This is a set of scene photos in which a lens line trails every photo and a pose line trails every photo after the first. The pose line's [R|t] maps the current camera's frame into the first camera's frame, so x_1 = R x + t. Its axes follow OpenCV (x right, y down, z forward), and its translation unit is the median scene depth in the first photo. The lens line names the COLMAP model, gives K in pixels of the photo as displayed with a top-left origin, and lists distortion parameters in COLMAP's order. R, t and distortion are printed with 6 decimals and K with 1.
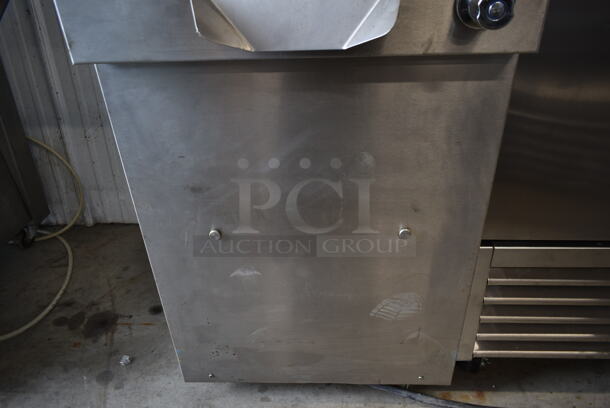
lens RADIAL K [[459.8, 0, 305.0], [0, 459.8, 204.0], [0, 0, 1]] dist [-0.018130, 0.002456]
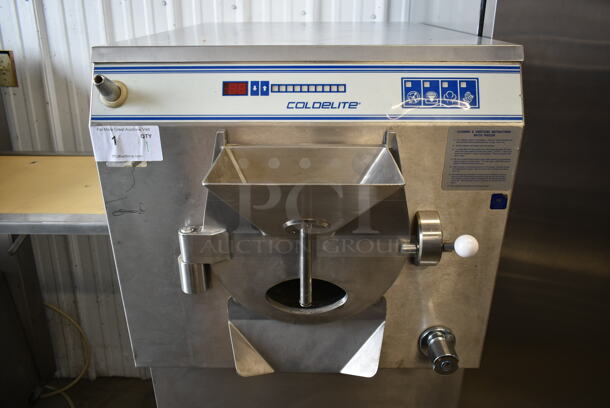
lens RADIAL K [[463.9, 0, 305.0], [0, 463.9, 204.0], [0, 0, 1]] dist [-0.024322, 0.004846]
pose [[0.999035, 0.017756, 0.040171, -0.036148], [-0.011209, 0.987423, -0.157701, -0.259527], [-0.042466, 0.157098, 0.986670, -0.189334]]
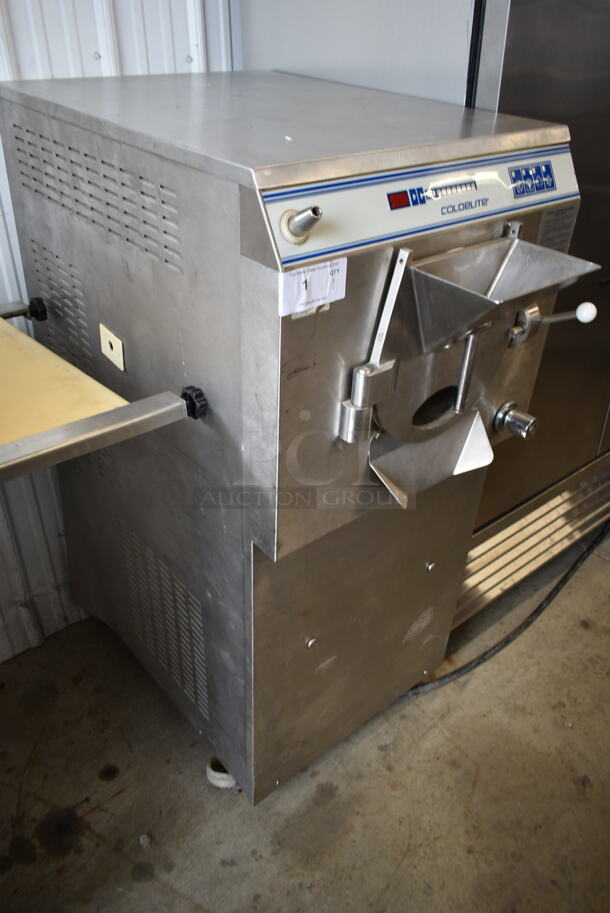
lens RADIAL K [[694.3, 0, 305.0], [0, 694.3, 456.5], [0, 0, 1]] dist [-0.024322, 0.004846]
pose [[0.741878, -0.325669, 0.586138, -0.606249], [0.306833, 0.942126, 0.135103, -0.339655], [-0.596214, 0.079616, 0.798868, -0.178161]]
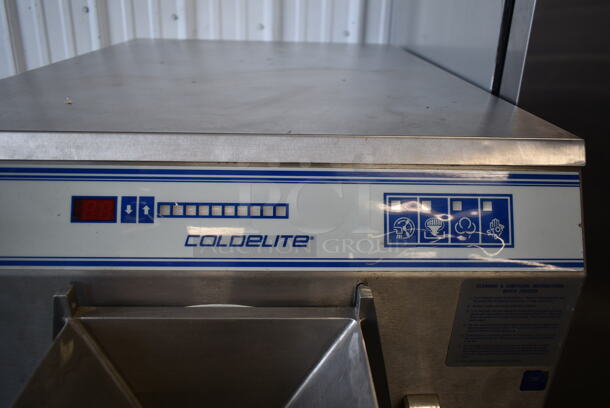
lens RADIAL K [[459.8, 0, 305.0], [0, 459.8, 204.0], [0, 0, 1]] dist [-0.018130, 0.002456]
pose [[0.995050, 0.024777, 0.096239, 0.005702], [-0.010594, 0.989350, -0.145173, -0.415630], [-0.098811, 0.143435, 0.984715, -0.012330]]
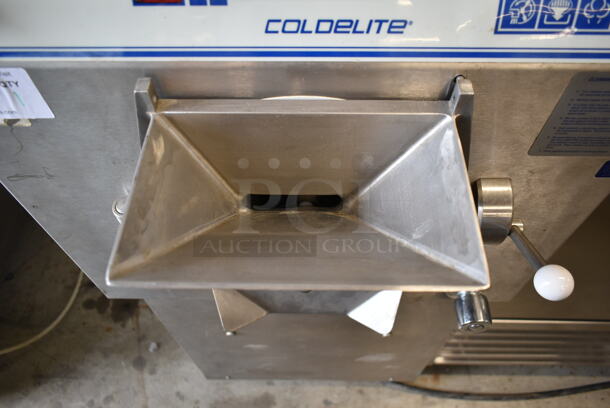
lens RADIAL K [[459.8, 0, 305.0], [0, 459.8, 204.0], [0, 0, 1]] dist [-0.018130, 0.002456]
pose [[0.999351, -0.006019, 0.035505, -0.025817], [-0.008374, 0.920066, 0.391675, -0.441043], [-0.035024, -0.391718, 0.919418, 0.009632]]
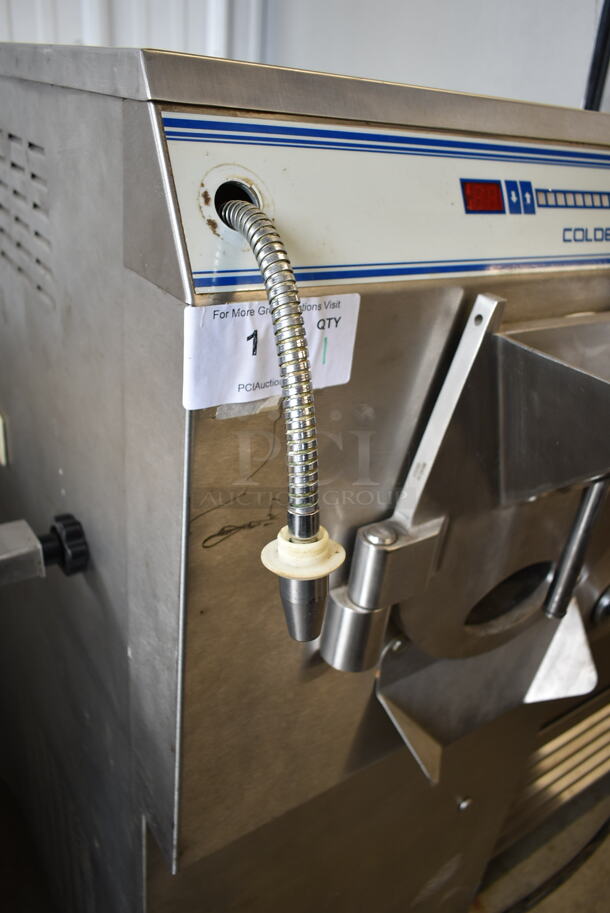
lens RADIAL K [[688.2, 0, 305.0], [0, 688.2, 456.5], [0, 0, 1]] dist [-0.018130, 0.002456]
pose [[0.795902, -0.172344, 0.580378, -0.350767], [0.207410, 0.978235, 0.006056, -0.354917], [-0.568790, 0.115556, 0.814325, 0.071533]]
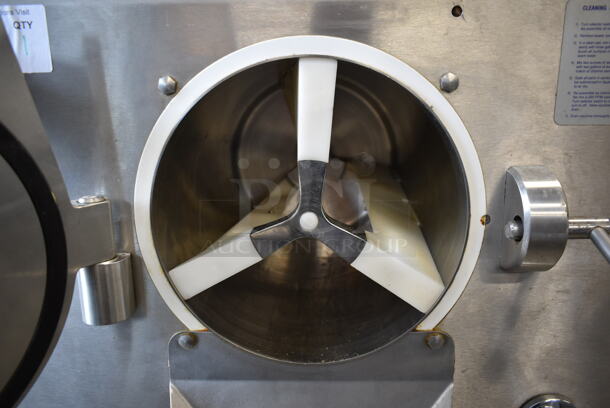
lens RADIAL K [[463.9, 0, 305.0], [0, 463.9, 204.0], [0, 0, 1]] dist [-0.024322, 0.004846]
pose [[0.999604, 0.022652, 0.016668, -0.020104], [-0.015830, 0.943061, -0.332244, -0.218000], [-0.023245, 0.331848, 0.943046, 0.055603]]
